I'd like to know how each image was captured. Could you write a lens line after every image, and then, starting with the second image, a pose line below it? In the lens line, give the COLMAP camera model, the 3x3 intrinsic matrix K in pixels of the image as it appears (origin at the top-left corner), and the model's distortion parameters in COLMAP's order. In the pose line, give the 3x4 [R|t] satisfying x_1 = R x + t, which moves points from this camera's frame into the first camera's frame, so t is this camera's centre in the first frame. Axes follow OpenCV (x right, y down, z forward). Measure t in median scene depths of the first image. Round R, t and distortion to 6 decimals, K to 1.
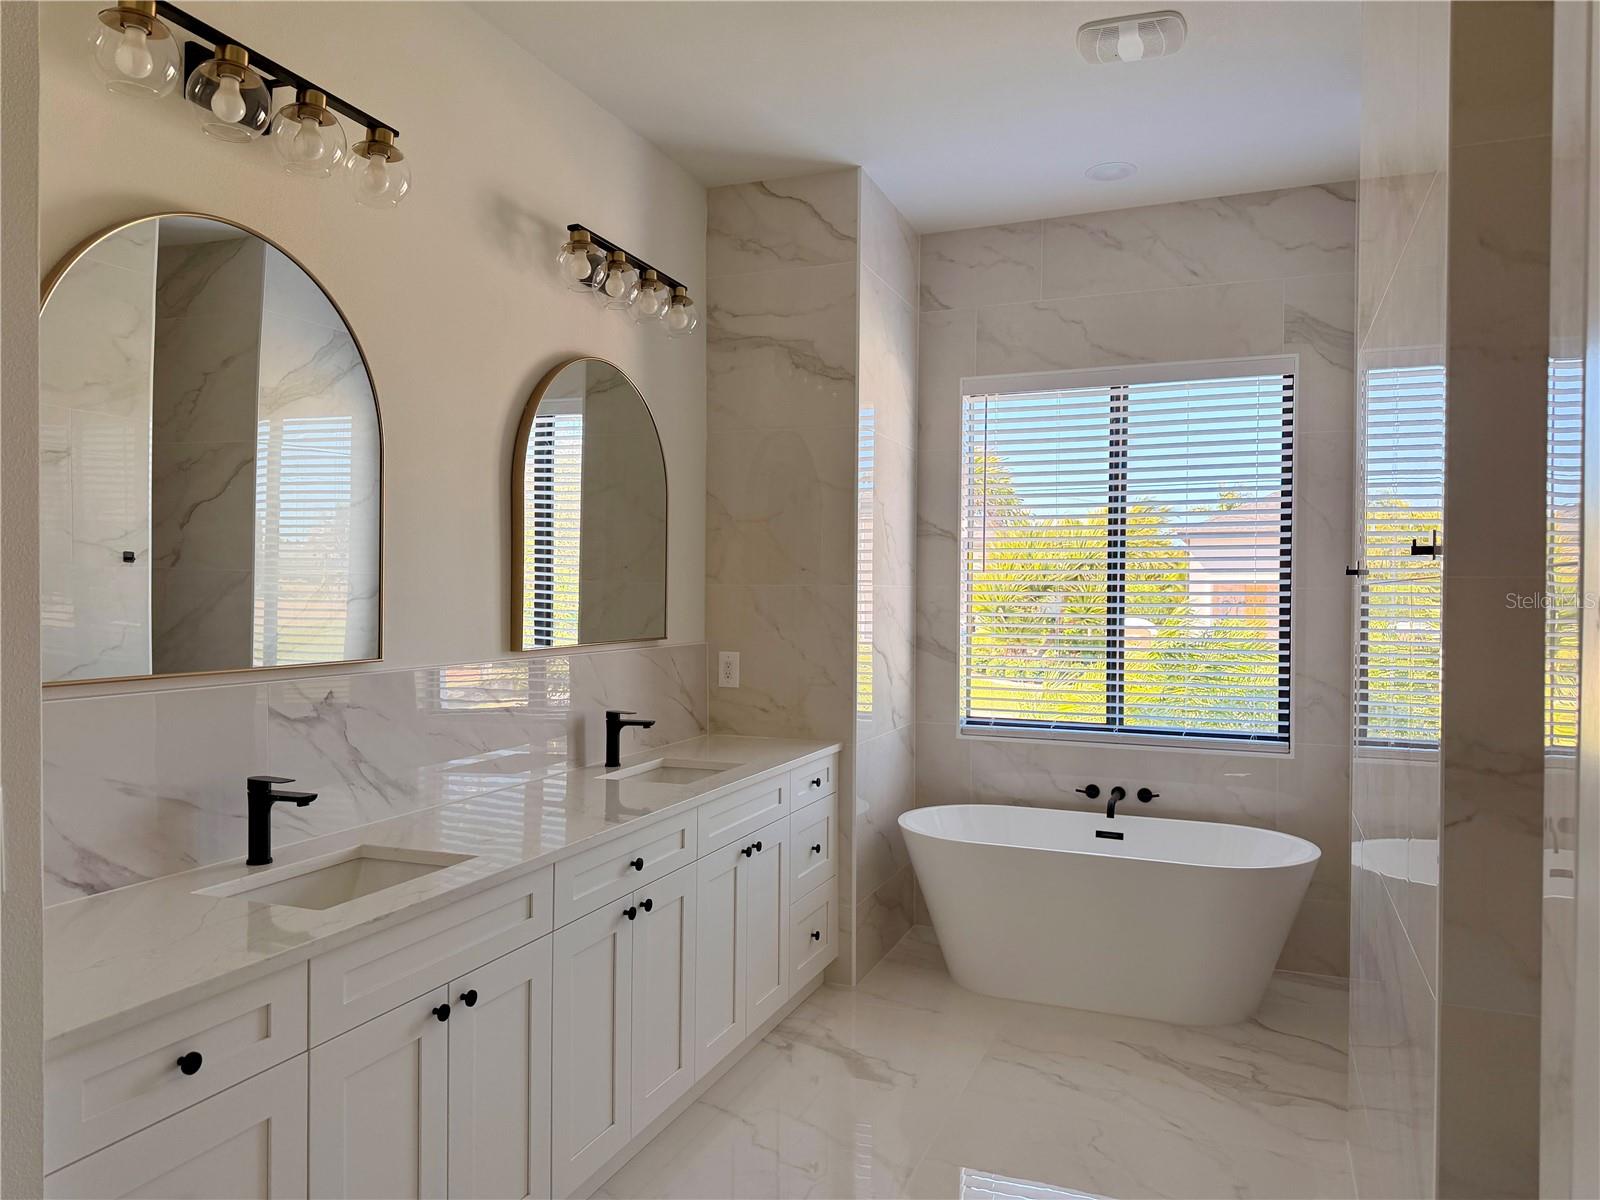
lens RADIAL K [[1139.0, 0, 806.2], [0, 1139.0, 588.5], [0, 0, 1]] dist [0.063889, -0.026979]
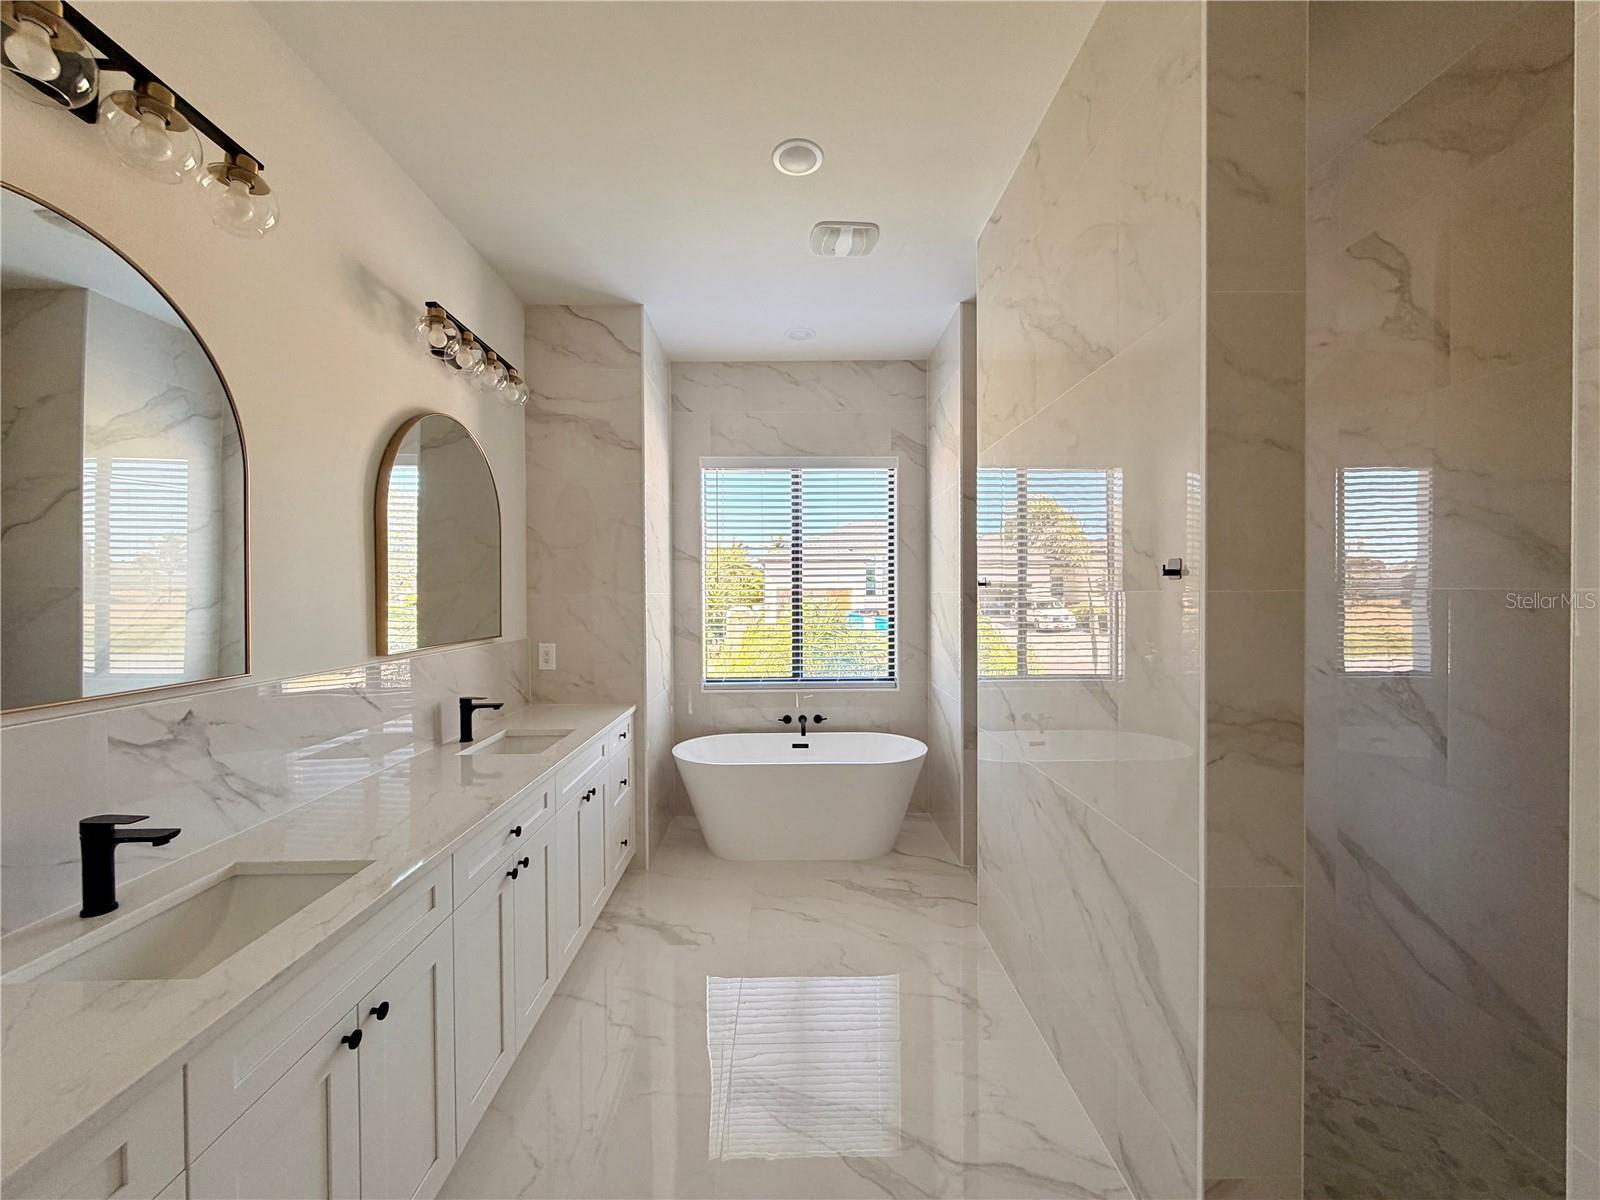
lens RADIAL K [[643.2, 0, 800.3], [0, 643.2, 597.2], [0, 0, 1]] dist [0.002871, 0.003153]
pose [[0.924600, -0.014272, 0.380672, -0.091586], [0.010278, 0.999869, 0.012524, -0.007583], [-0.380801, -0.007667, 0.924625, 0.189762]]
